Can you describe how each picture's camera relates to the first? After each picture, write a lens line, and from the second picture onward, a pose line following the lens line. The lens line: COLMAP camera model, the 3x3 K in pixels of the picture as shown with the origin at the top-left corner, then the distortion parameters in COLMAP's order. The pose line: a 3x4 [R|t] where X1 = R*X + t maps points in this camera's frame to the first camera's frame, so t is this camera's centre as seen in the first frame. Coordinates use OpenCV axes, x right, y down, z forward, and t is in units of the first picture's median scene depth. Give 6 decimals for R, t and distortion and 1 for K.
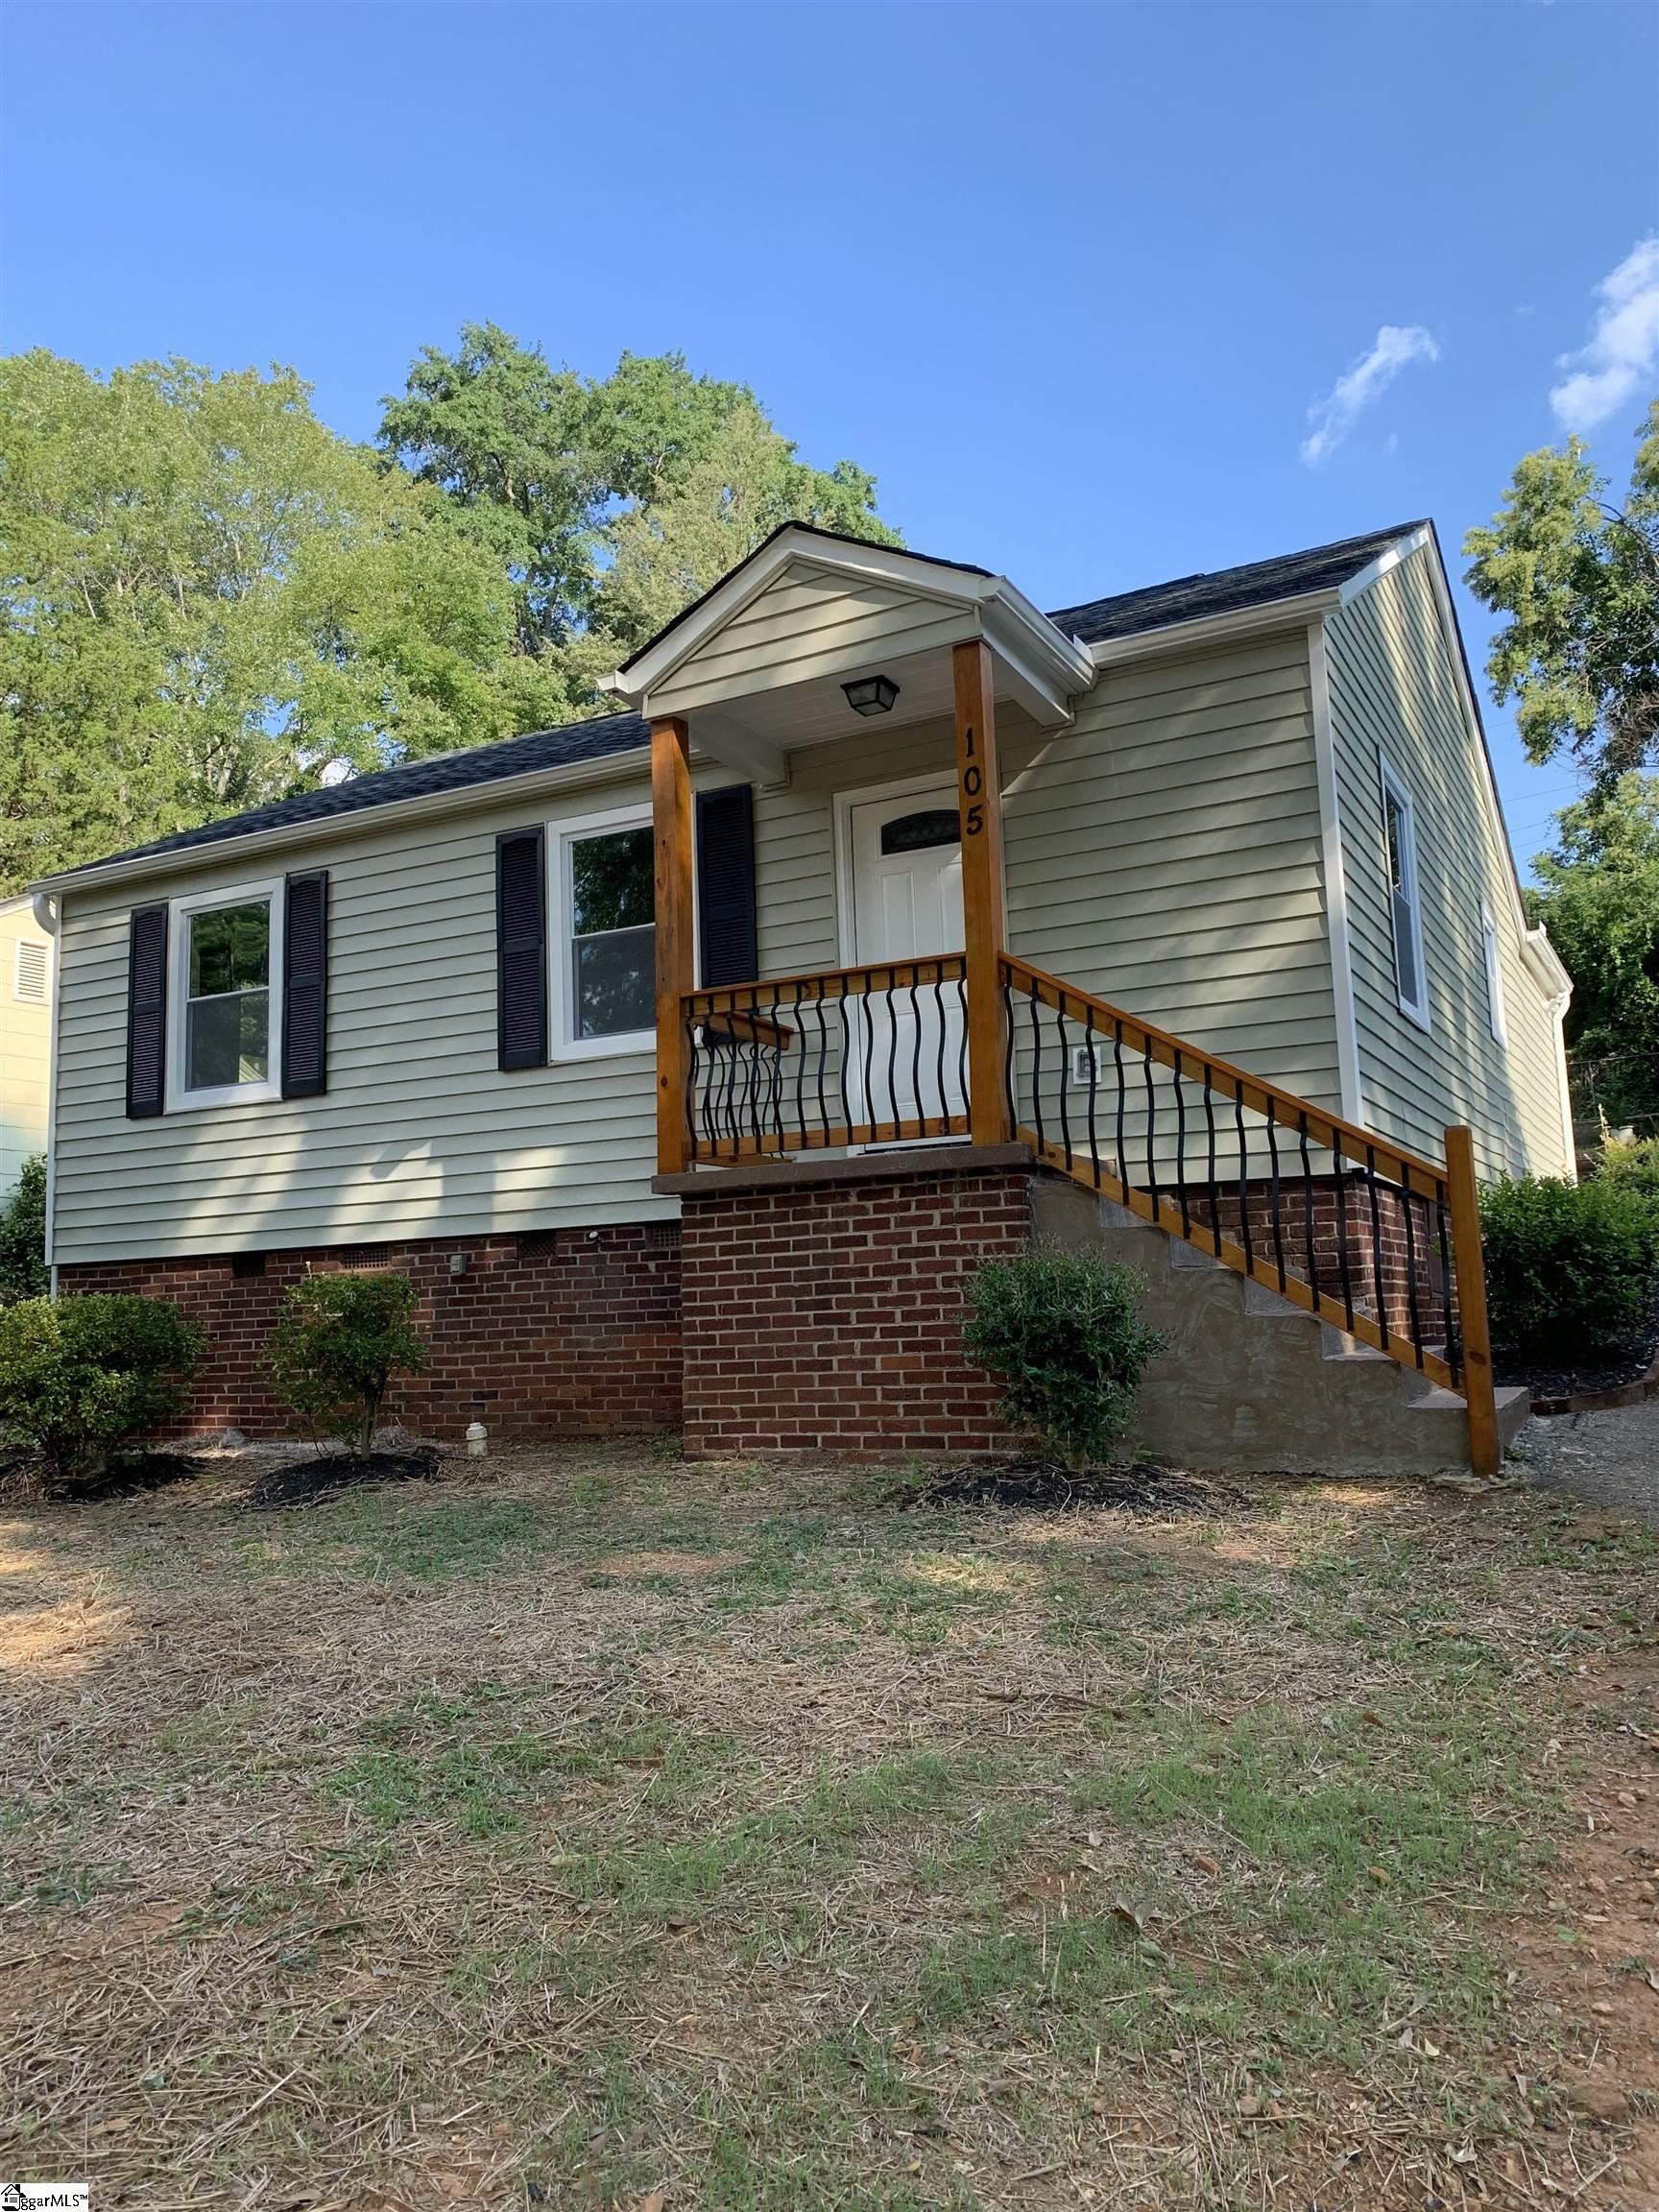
lens RADIAL K [[1669.6, 0, 840.9], [0, 1669.6, 1091.4], [0, 0, 1]] dist [0.027671, -0.020518]
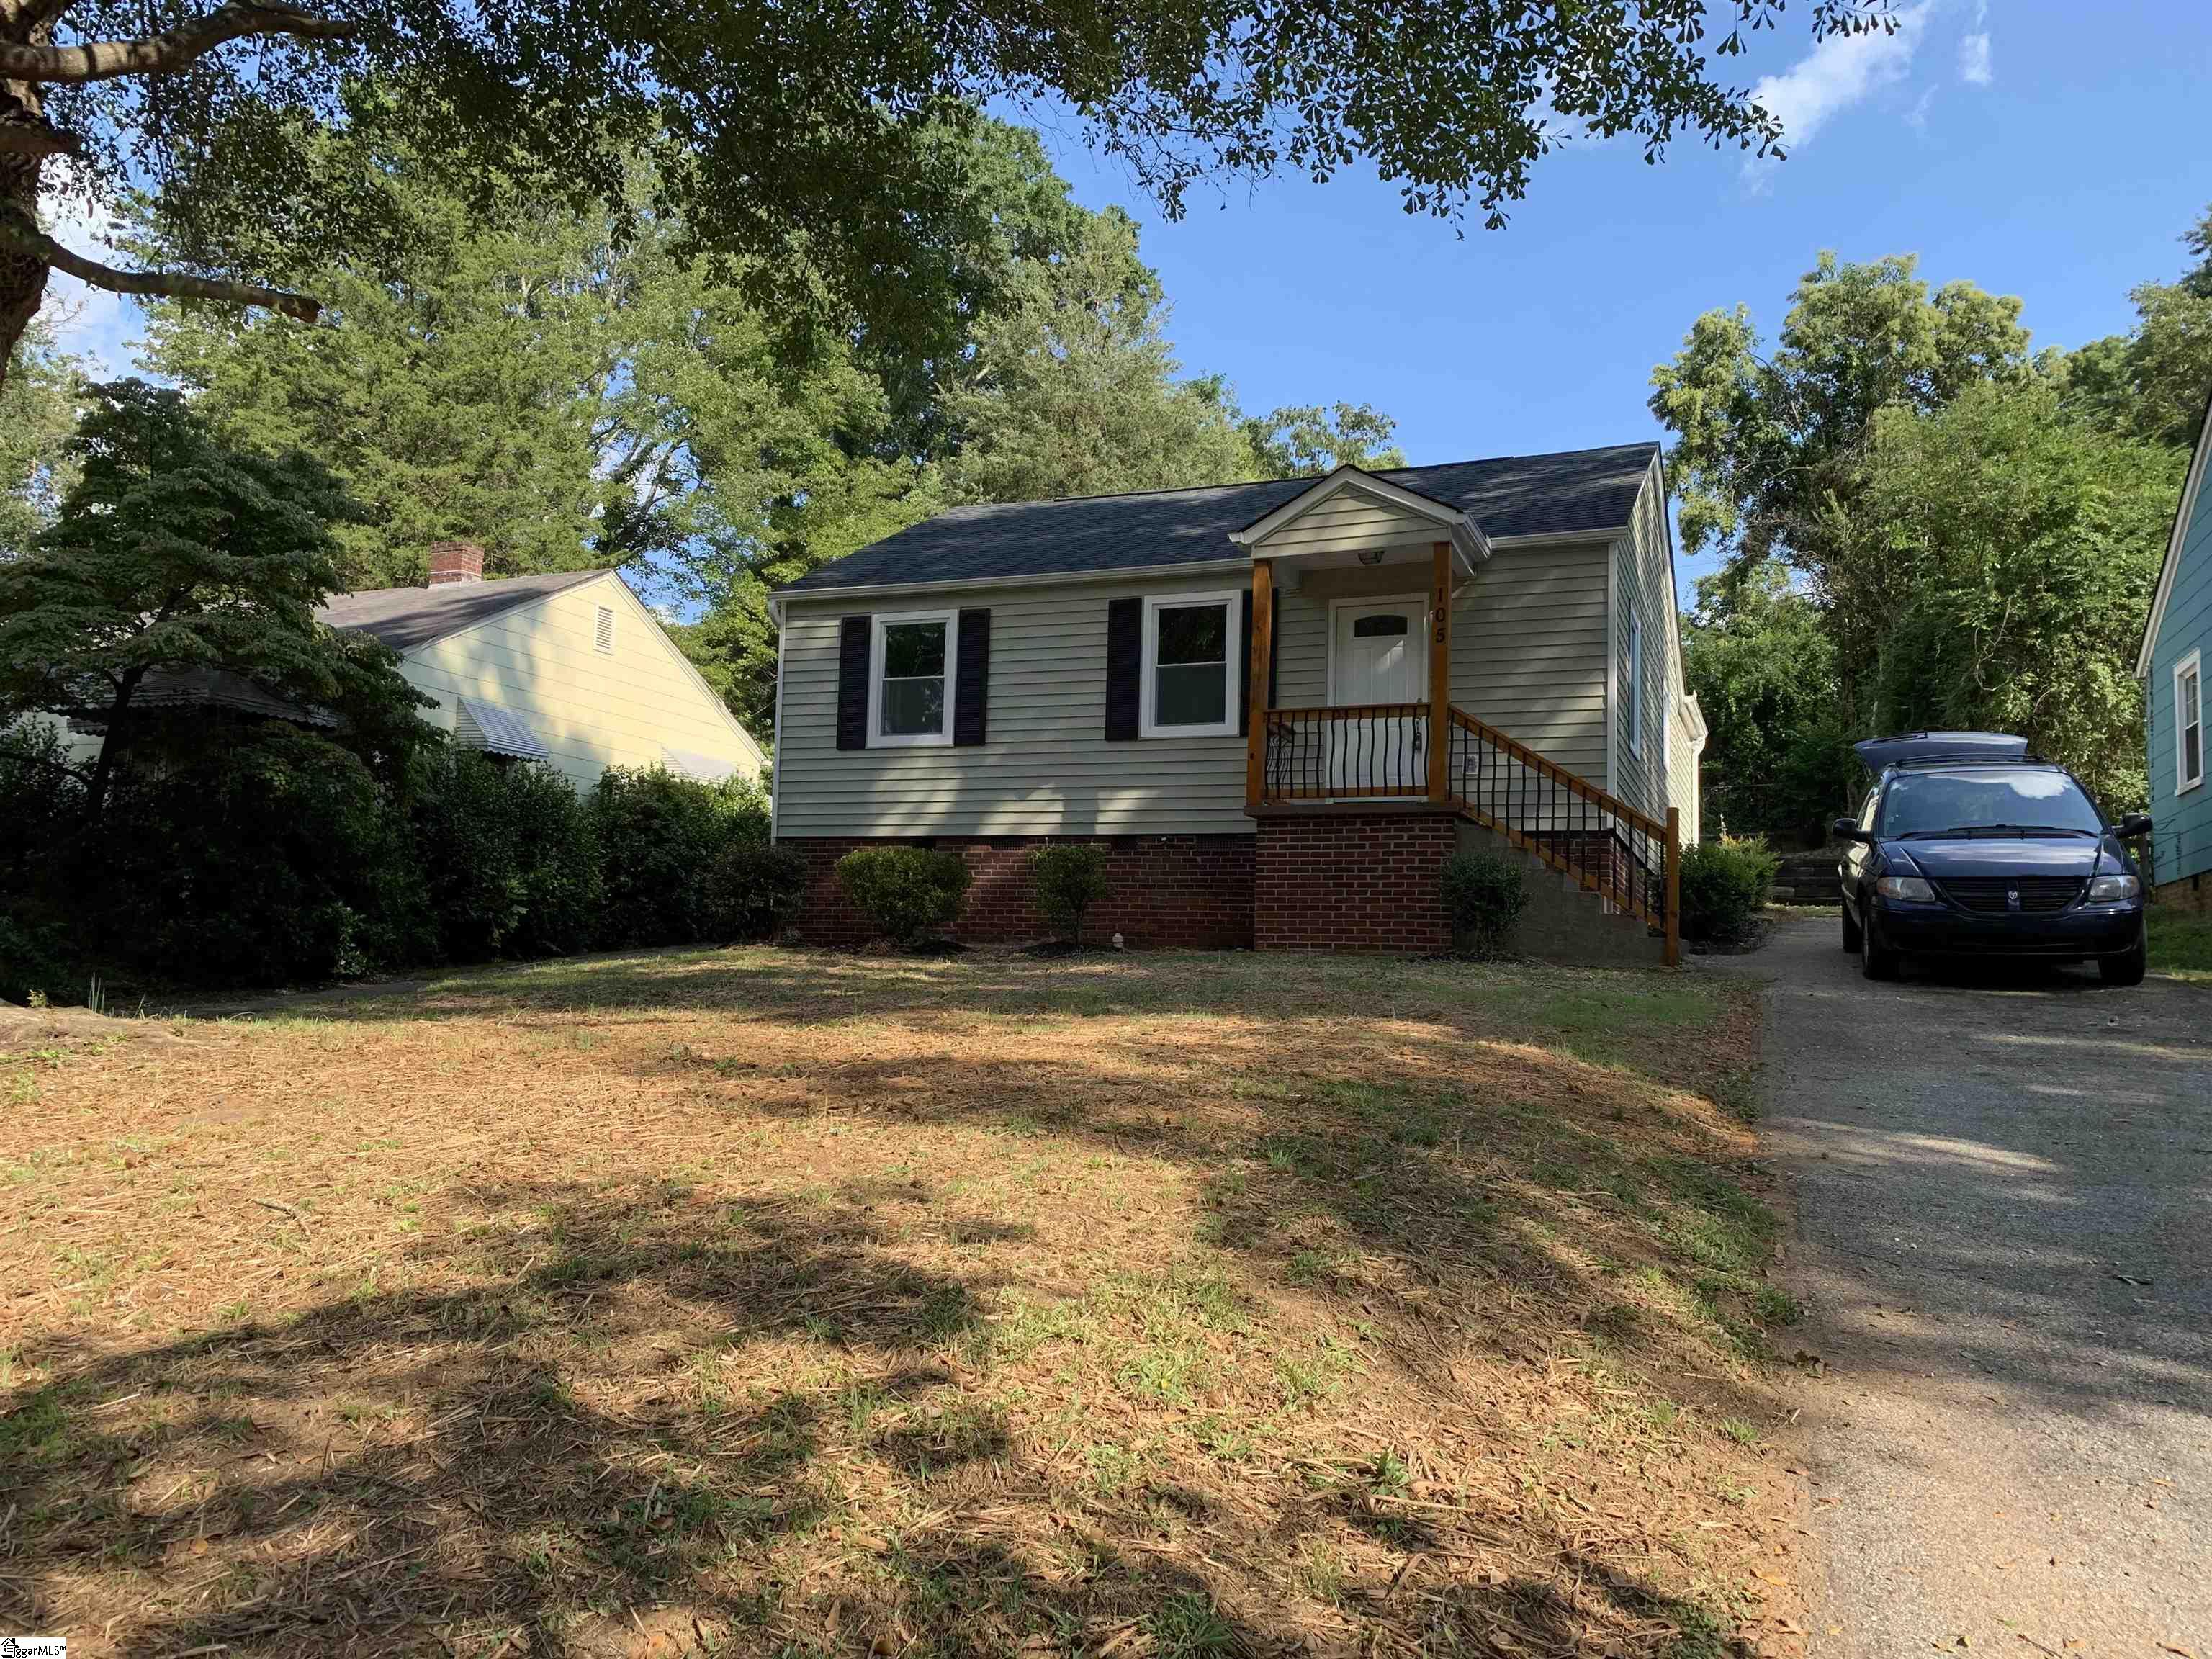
lens RADIAL K [[1669.6, 0, 1092.9], [0, 1669.6, 840.9], [0, 0, 1]] dist [0.027671, -0.020518]
pose [[0.993902, 0.074734, 0.081083, -0.322598], [-0.078264, 0.996078, 0.041268, 0.019172], [-0.077681, -0.047362, 0.995853, -0.644061]]
